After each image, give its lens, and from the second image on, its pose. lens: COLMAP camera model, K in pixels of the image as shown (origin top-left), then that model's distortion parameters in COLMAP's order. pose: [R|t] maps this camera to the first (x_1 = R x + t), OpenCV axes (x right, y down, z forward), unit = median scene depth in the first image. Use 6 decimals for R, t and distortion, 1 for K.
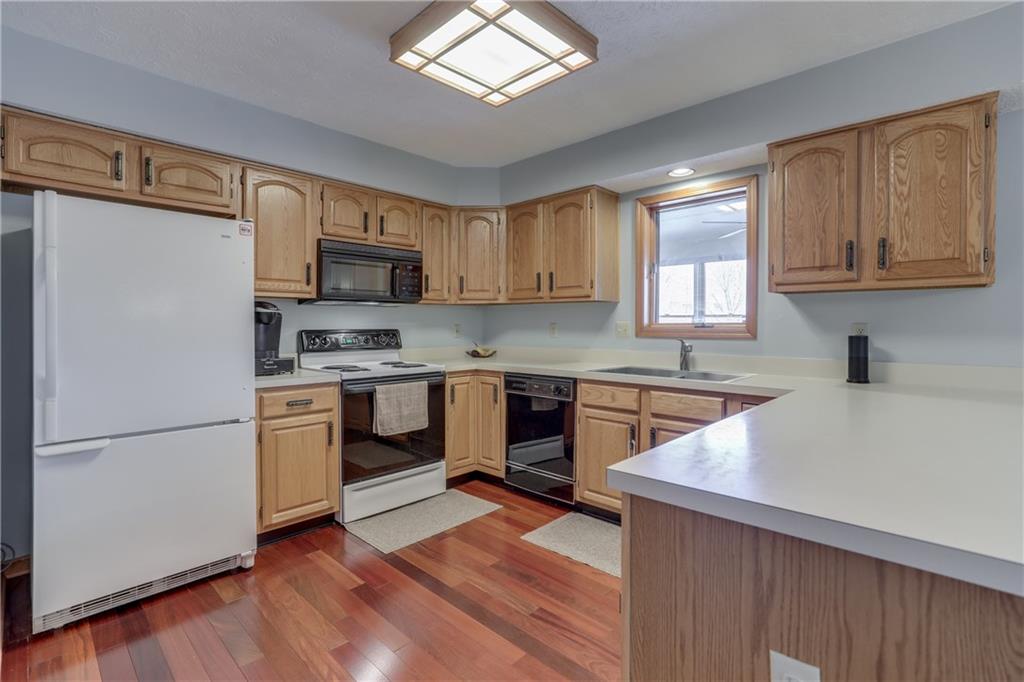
lens RADIAL K [[472.5, 0, 506.8], [0, 472.5, 323.4], [0, 0, 1]] dist [-0.003570, 0.000133]
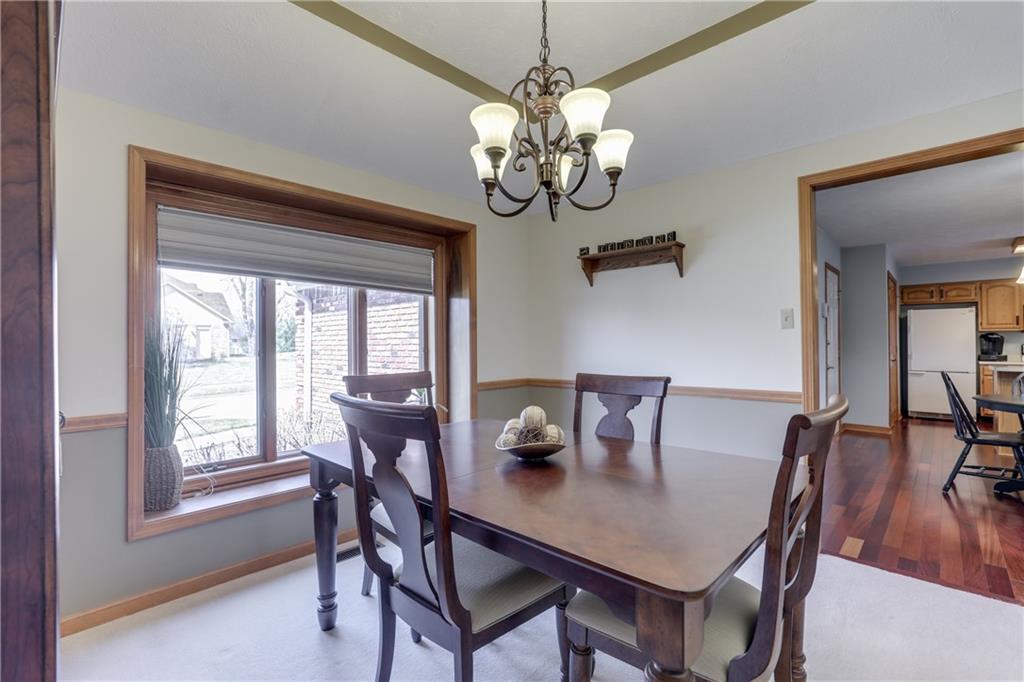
lens RADIAL K [[459.7, 0, 512.0], [0, 459.7, 341.0], [0, 0, 1]] dist [-0.003873, 0.000211]
pose [[0.023154, -0.012957, -0.999648, 1.818007], [0.002889, 0.999913, -0.012893, 0.020948], [0.999728, -0.002589, 0.023189, -1.588307]]
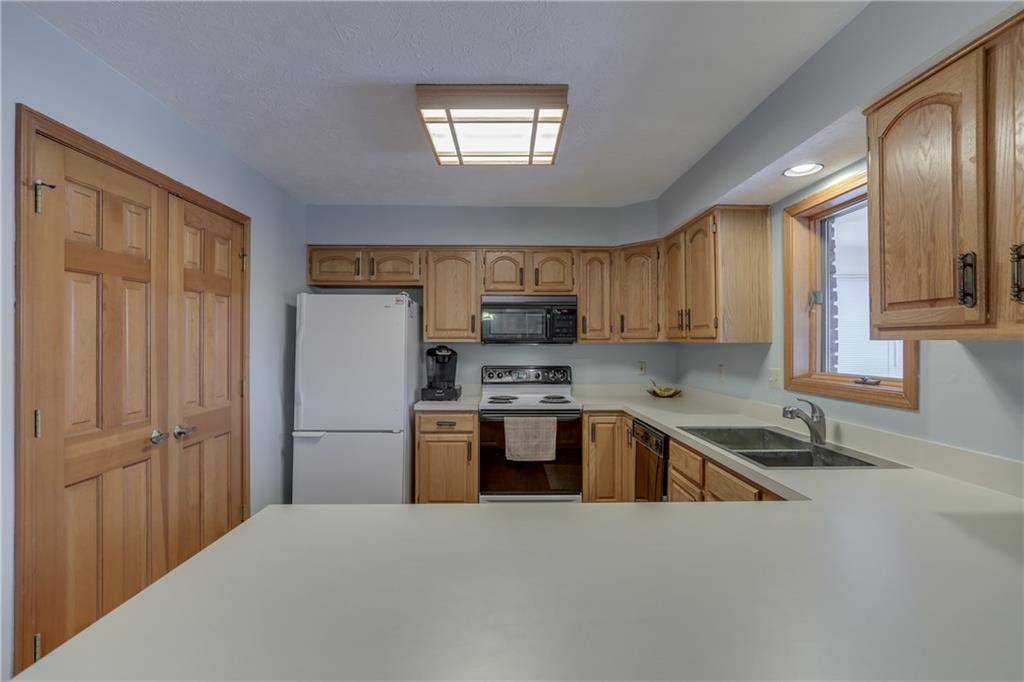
lens RADIAL K [[459.7, 0, 512.0], [0, 459.7, 341.0], [0, 0, 1]] dist [-0.003873, 0.000211]
pose [[0.717113, -0.004140, -0.696945, 0.527401], [0.000355, 0.999984, -0.005575, -0.050902], [0.696957, 0.003750, 0.717103, 0.177113]]
